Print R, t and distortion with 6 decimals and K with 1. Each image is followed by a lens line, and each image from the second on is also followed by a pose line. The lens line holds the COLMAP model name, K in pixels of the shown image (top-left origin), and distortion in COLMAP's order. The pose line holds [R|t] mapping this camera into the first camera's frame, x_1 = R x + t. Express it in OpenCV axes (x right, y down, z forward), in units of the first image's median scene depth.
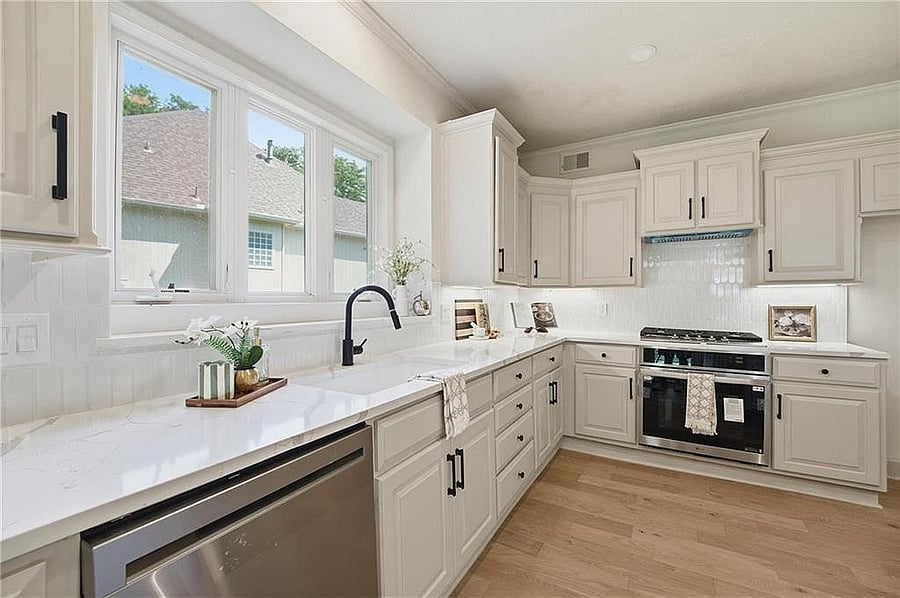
lens RADIAL K [[375.9, 0, 445.0], [0, 375.9, 299.4], [0, 0, 1]] dist [0.000556, 0.000140]
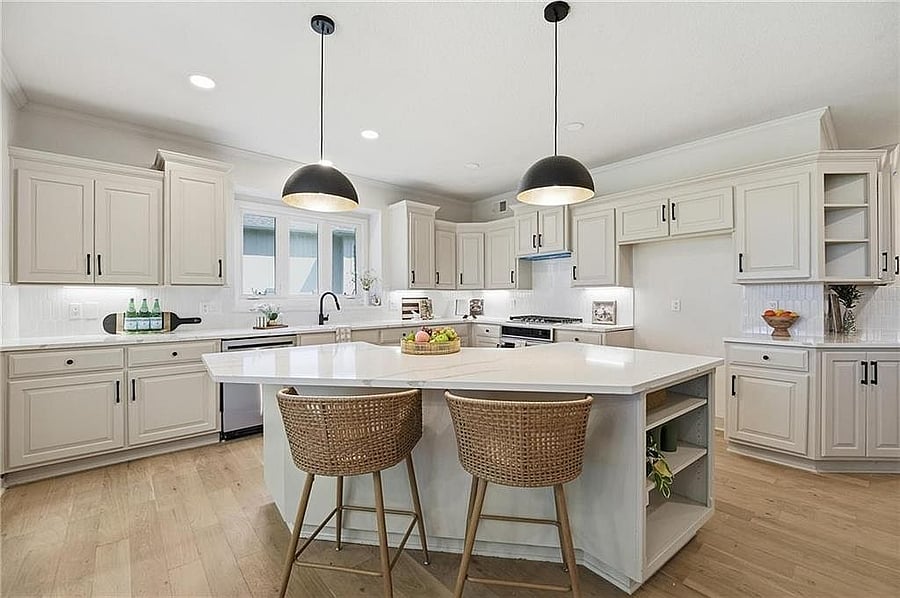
lens RADIAL K [[375.9, 0, 451.8], [0, 375.9, 289.4], [0, 0, 1]] dist [0.000556, 0.000140]
pose [[0.953434, -0.008966, -0.301469, 0.800576], [0.002248, 0.999742, -0.022624, 0.002031], [0.301594, 0.020893, 0.953207, -0.662527]]
